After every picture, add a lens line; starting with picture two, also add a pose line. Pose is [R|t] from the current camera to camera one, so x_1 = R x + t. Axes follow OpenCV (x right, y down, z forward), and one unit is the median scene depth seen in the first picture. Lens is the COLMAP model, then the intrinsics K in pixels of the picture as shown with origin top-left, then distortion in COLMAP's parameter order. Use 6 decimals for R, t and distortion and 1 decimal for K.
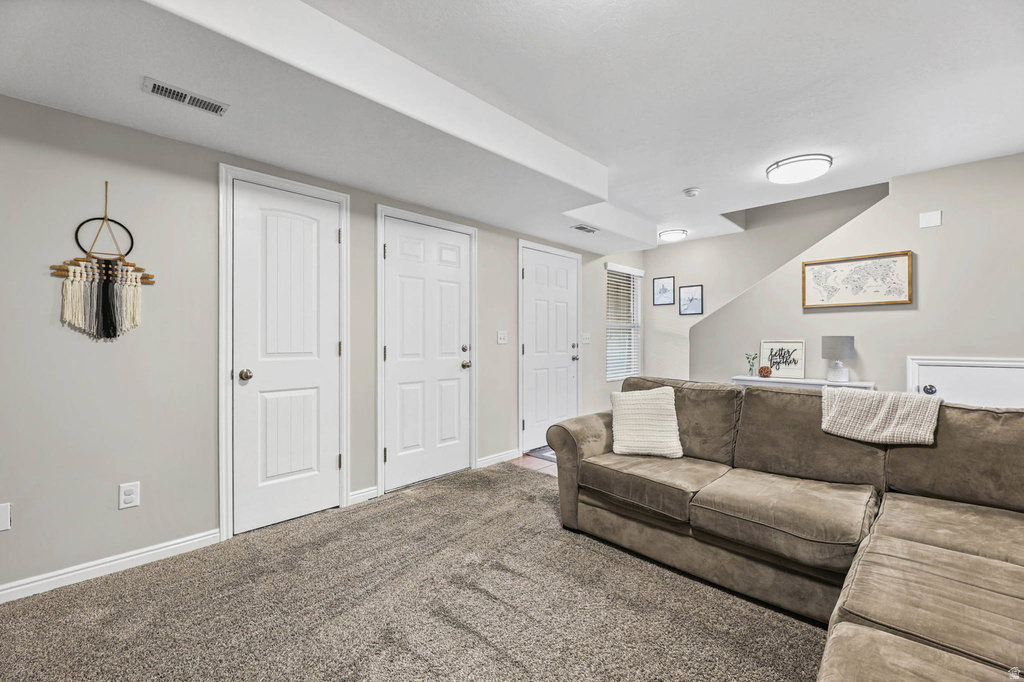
lens RADIAL K [[431.3, 0, 539.8], [0, 431.3, 337.7], [0, 0, 1]] dist [0.066748, -0.000068]
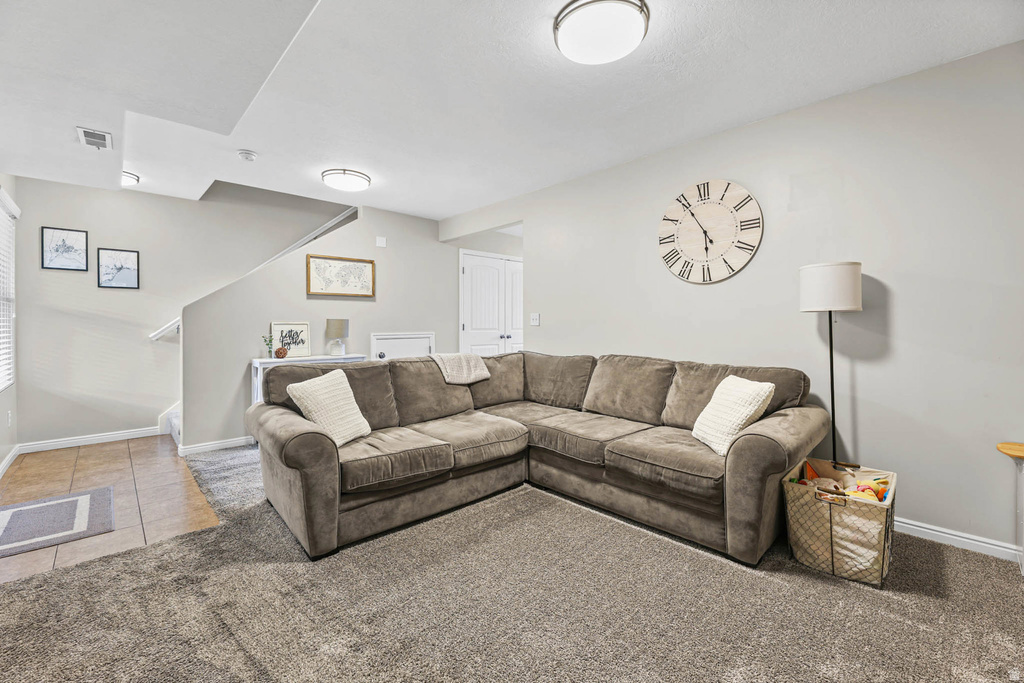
lens RADIAL K [[429.0, 0, 510.2], [0, 429.0, 316.3], [0, 0, 1]] dist [0.000358, 0.000245]
pose [[0.096562, 0.016515, 0.995190, -0.454650], [-0.002865, 0.999863, -0.016314, 0.006556], [-0.995323, -0.001276, 0.096596, 0.384398]]
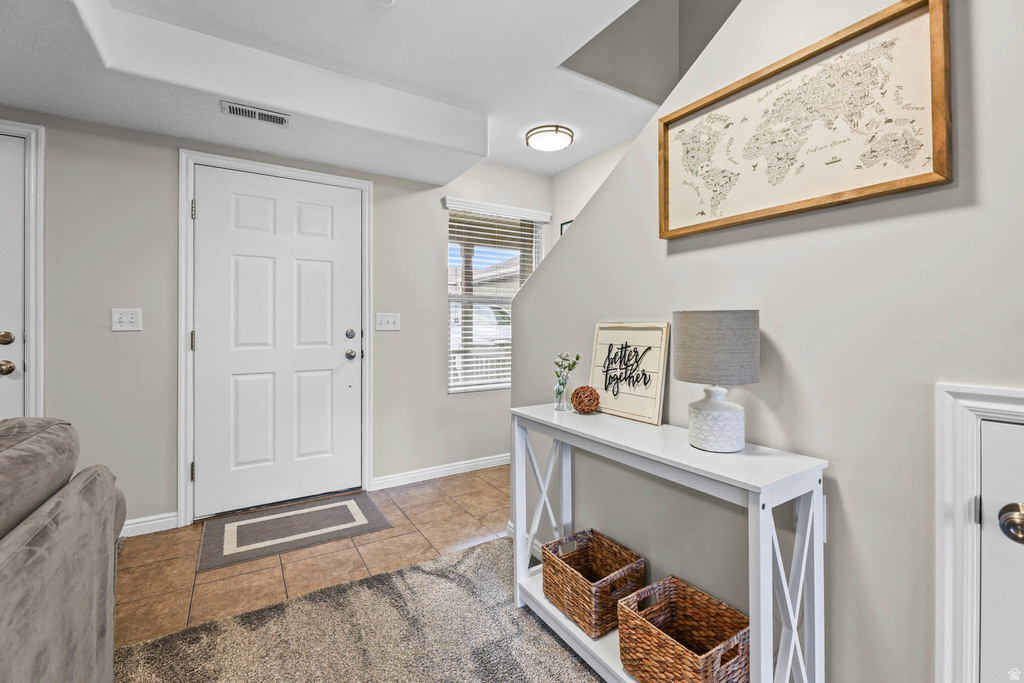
lens RADIAL K [[429.0, 0, 510.2], [0, 429.0, 316.3], [0, 0, 1]] dist [0.000358, 0.000245]
pose [[0.956131, -0.004247, -0.292908, 0.586948], [-0.000101, 0.999890, -0.014827, 0.005347], [0.292939, 0.014206, 0.956026, 0.617160]]
